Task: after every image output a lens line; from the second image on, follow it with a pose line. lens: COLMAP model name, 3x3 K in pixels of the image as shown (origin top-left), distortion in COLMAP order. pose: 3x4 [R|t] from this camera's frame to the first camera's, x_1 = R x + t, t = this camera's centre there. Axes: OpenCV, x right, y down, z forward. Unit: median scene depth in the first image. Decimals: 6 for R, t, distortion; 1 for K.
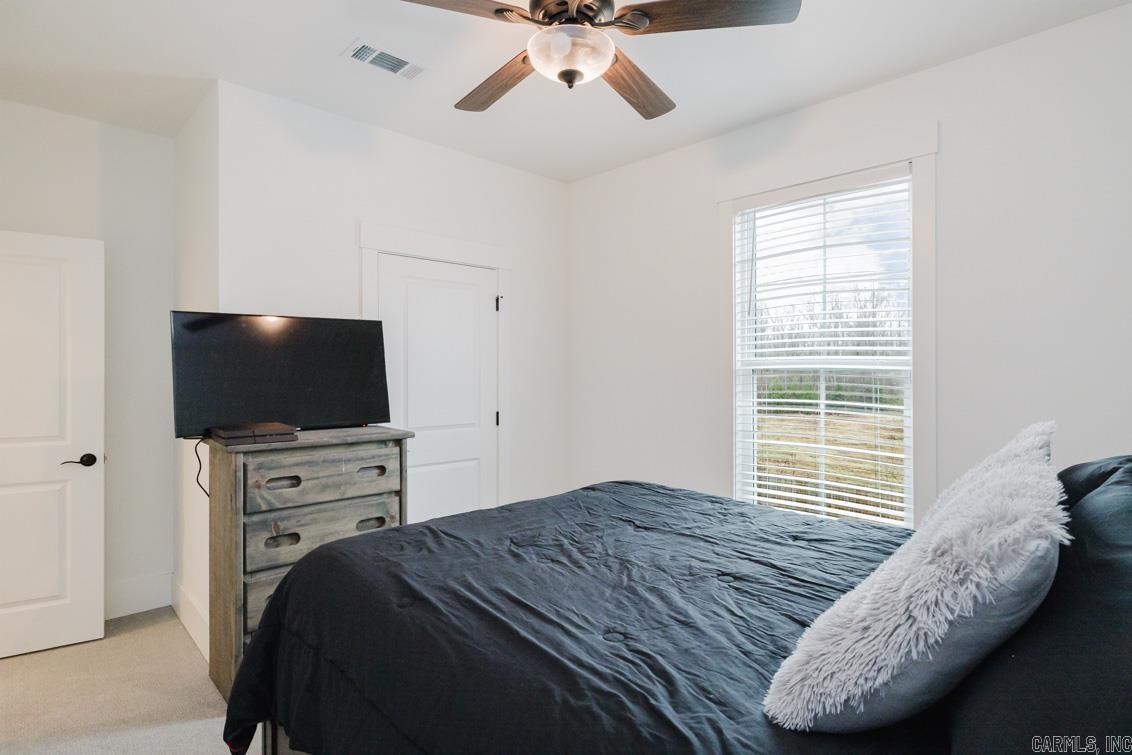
lens RADIAL K [[564.4, 0, 563.6], [0, 564.4, 372.5], [0, 0, 1]] dist [-0.004113, -0.000243]
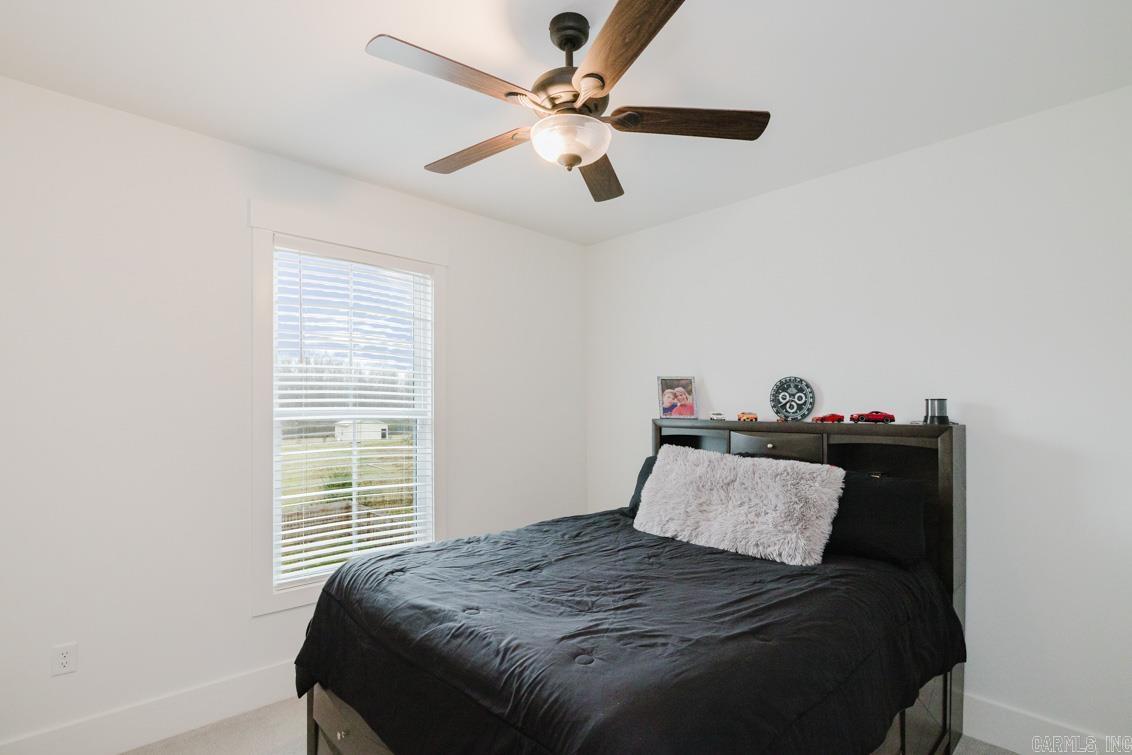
lens RADIAL K [[532.2, 0, 563.2], [0, 532.2, 385.7], [0, 0, 1]] dist [0.000050, -0.000017]
pose [[0.055007, 0.027645, 0.998103, -1.106501], [0.008105, 0.999571, -0.028133, -0.077391], [-0.998453, 0.009637, 0.054759, 1.030328]]
